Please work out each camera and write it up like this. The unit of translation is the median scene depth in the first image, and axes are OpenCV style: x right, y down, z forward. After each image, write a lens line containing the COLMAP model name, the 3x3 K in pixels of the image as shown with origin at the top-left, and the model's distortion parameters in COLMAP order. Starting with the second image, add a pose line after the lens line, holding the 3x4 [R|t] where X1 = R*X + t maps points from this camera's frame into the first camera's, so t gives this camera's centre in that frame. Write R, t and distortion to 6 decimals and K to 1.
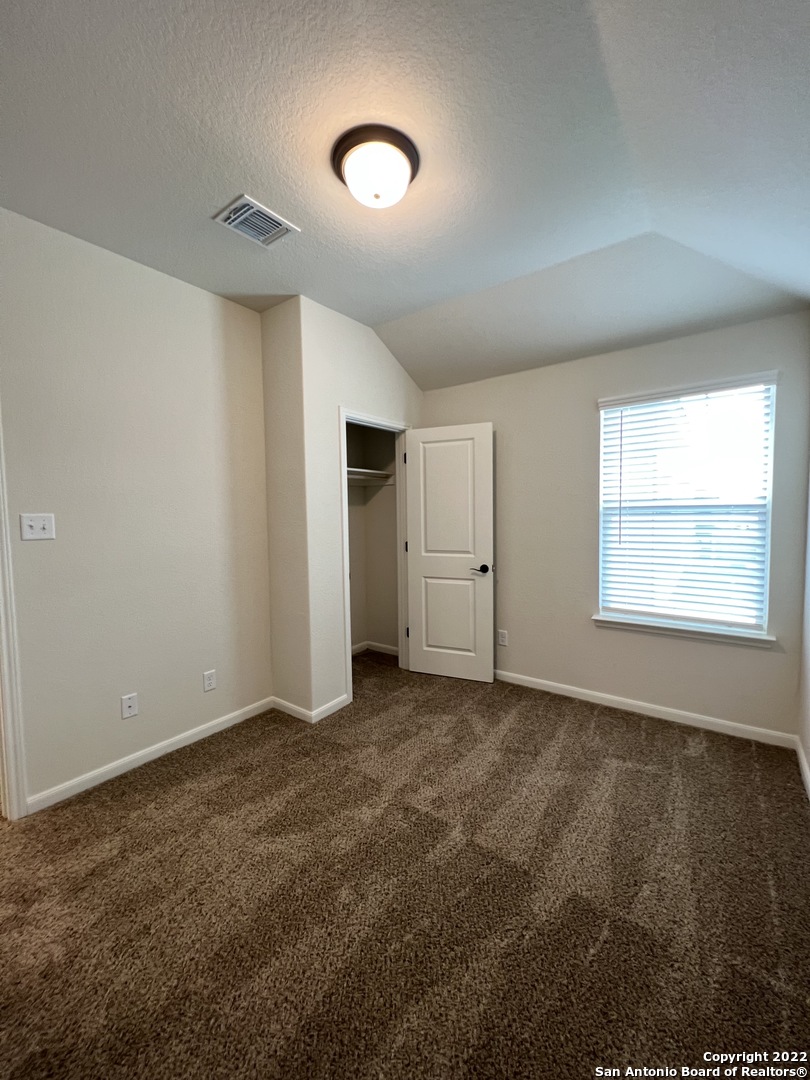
lens RADIAL K [[429.9, 0, 406.6], [0, 429.9, 534.5], [0, 0, 1]] dist [0.001819, -0.000207]
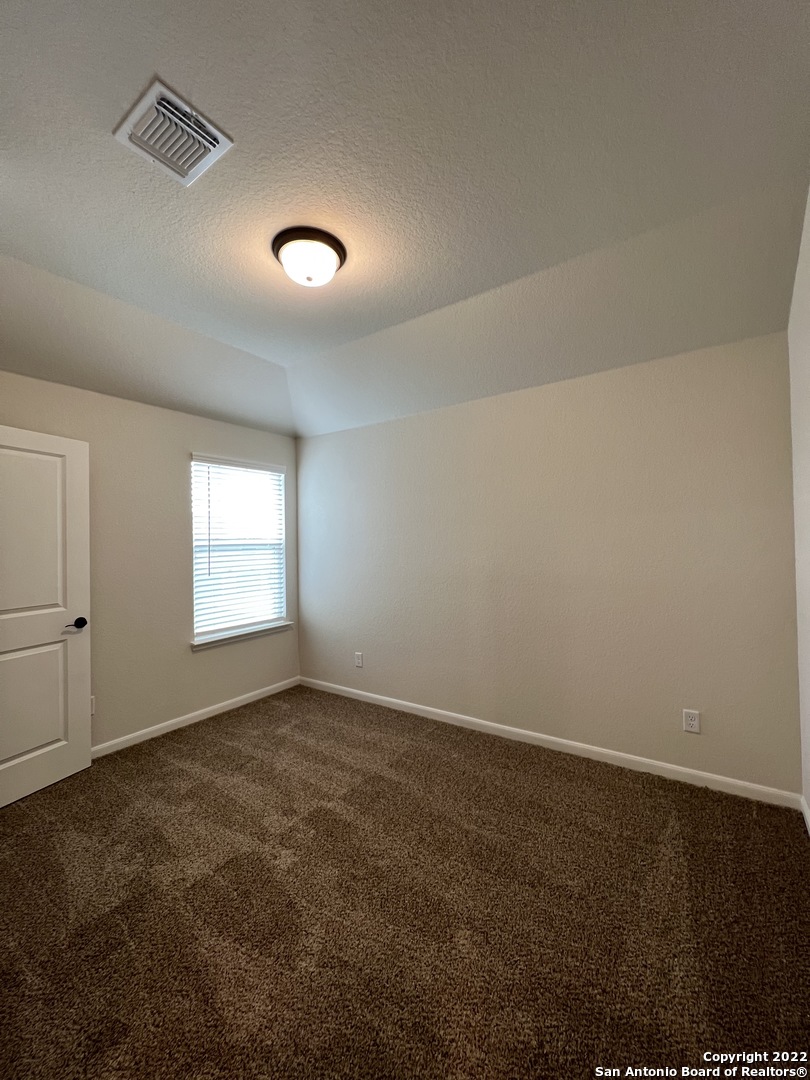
lens RADIAL K [[433.1, 0, 409.7], [0, 433.1, 535.5], [0, 0, 1]] dist [-0.028244, 0.010544]
pose [[-0.033710, 0.029858, 0.998986, -0.771239], [0.076894, 0.996668, -0.027194, -0.014603], [-0.996469, 0.075899, -0.035894, 0.510498]]
